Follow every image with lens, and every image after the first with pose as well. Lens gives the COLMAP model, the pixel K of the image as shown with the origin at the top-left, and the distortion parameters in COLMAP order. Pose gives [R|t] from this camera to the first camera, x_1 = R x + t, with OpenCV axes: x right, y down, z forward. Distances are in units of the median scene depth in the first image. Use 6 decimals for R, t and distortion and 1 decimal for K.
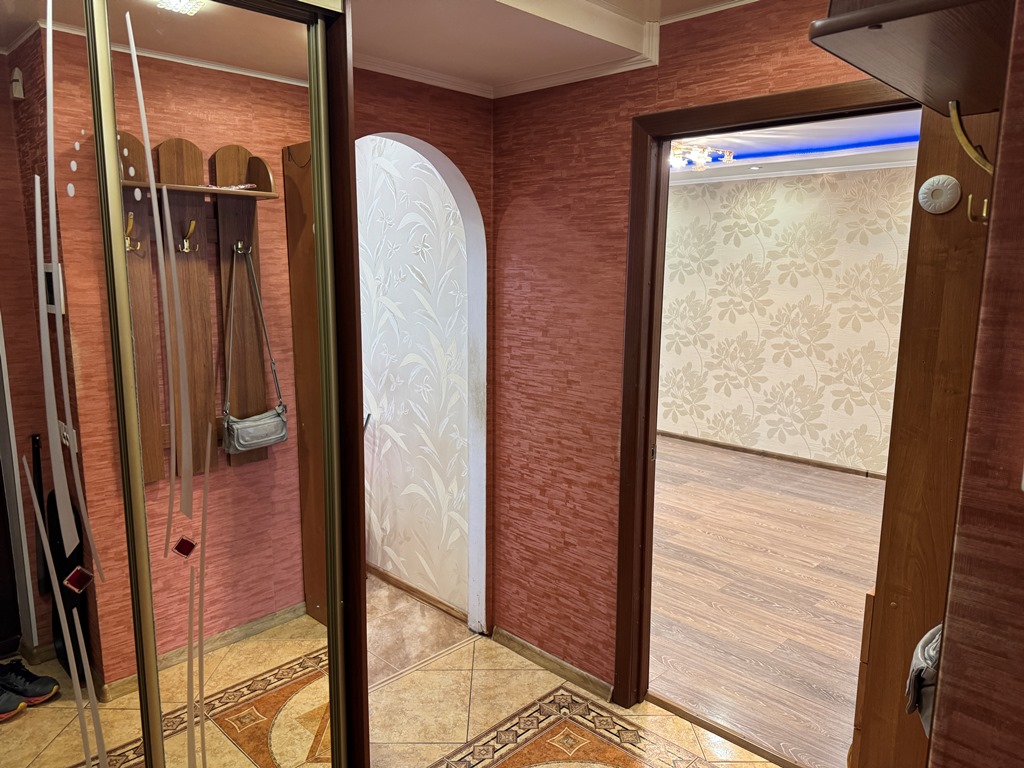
lens RADIAL K [[720.8, 0, 514.5], [0, 720.8, 384.6], [0, 0, 1]] dist [0.075014, -0.109317]
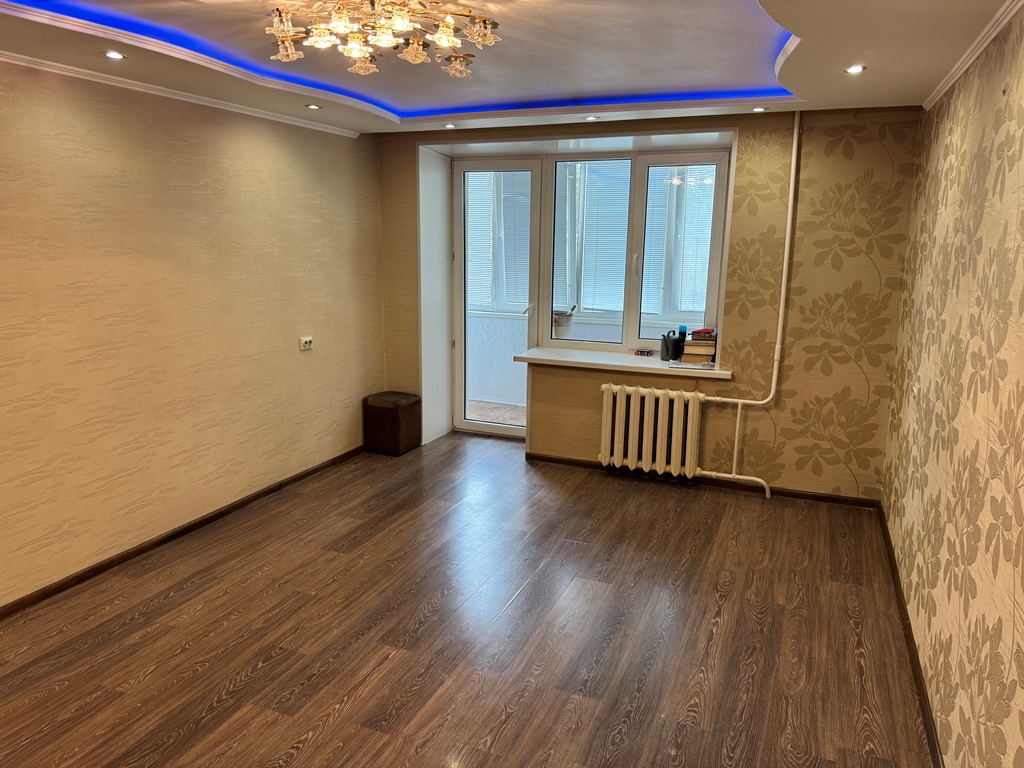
lens RADIAL K [[720.8, 0, 505.3], [0, 720.8, 393.4], [0, 0, 1]] dist [0.075014, -0.109317]
pose [[0.376438, 0.192465, -0.906229, 0.617940], [-0.156838, 0.977303, 0.142411, -0.124202], [0.913070, 0.088522, 0.398080, 0.729984]]
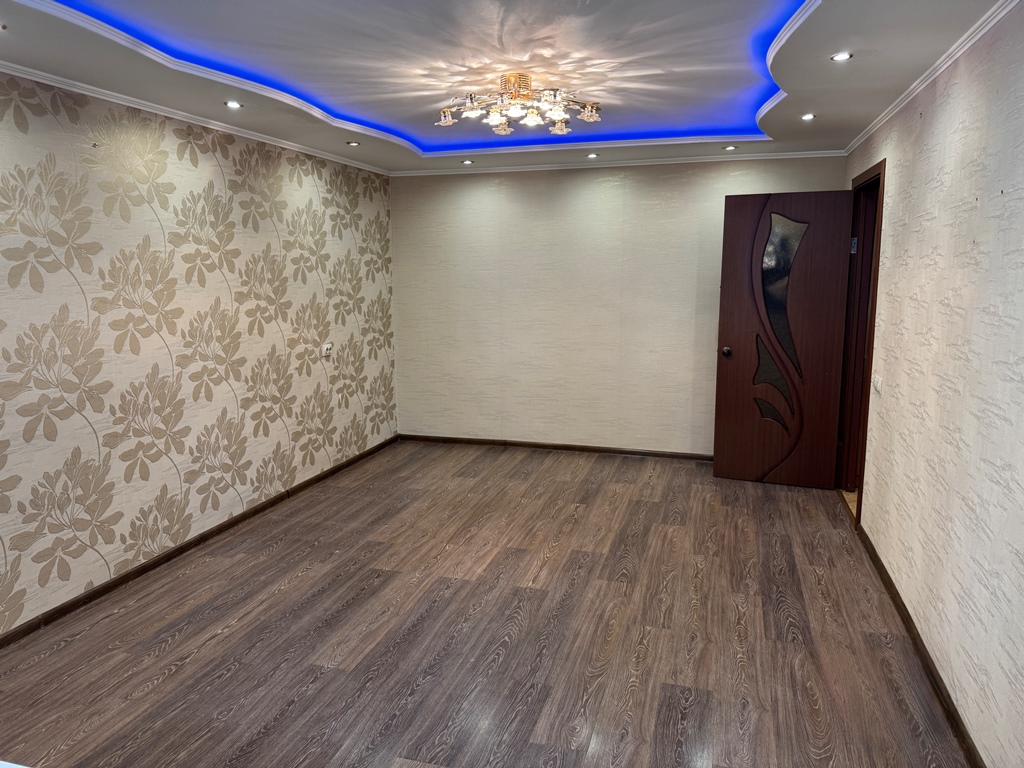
lens RADIAL K [[720.8, 0, 513.8], [0, 720.8, 379.7], [0, 0, 1]] dist [0.075014, -0.109317]
pose [[-0.481337, -0.141798, 0.864990, -0.394807], [0.141180, 0.961402, 0.236165, -0.182366], [-0.865091, 0.235794, -0.442739, 1.143839]]
